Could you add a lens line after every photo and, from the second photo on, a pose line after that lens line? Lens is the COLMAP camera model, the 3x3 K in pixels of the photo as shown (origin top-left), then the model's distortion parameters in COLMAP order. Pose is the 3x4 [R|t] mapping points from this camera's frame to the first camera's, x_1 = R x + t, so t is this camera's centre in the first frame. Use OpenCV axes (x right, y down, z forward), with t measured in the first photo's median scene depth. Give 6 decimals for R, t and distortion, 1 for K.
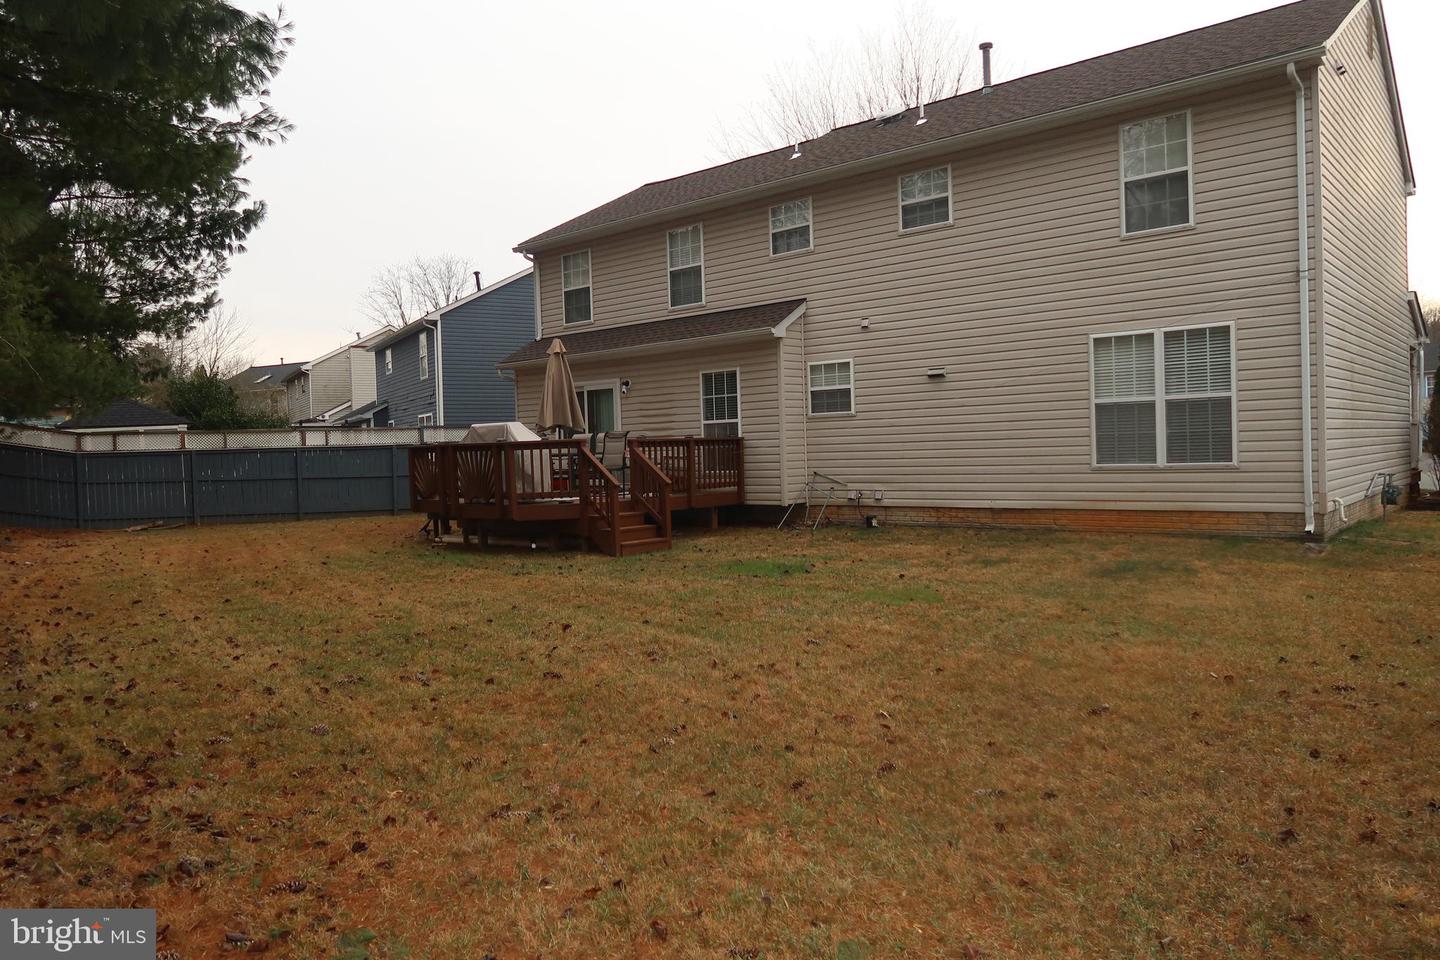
lens RADIAL K [[989.3, 0, 729.1], [0, 989.3, 482.0], [0, 0, 1]] dist [-0.032585, 0.000635]
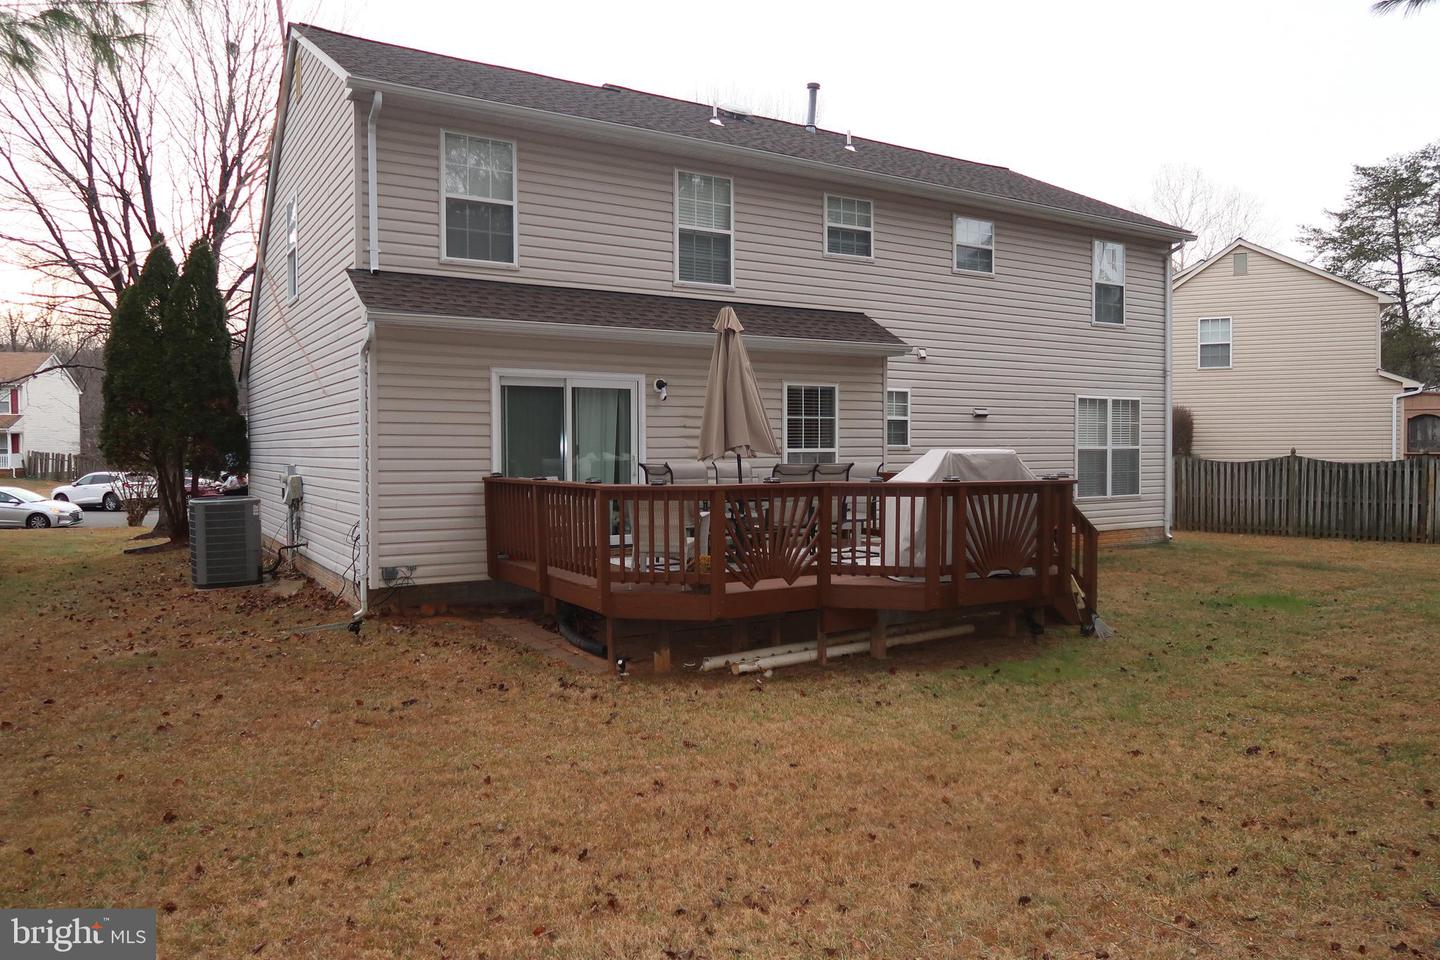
lens RADIAL K [[989.3, 0, 727.5], [0, 989.3, 473.4], [0, 0, 1]] dist [-0.032585, 0.000635]
pose [[0.298602, 0.003337, 0.954372, -0.774334], [0.024441, 0.999639, -0.011142, -0.036012], [-0.954065, 0.026653, 0.298412, 0.835834]]
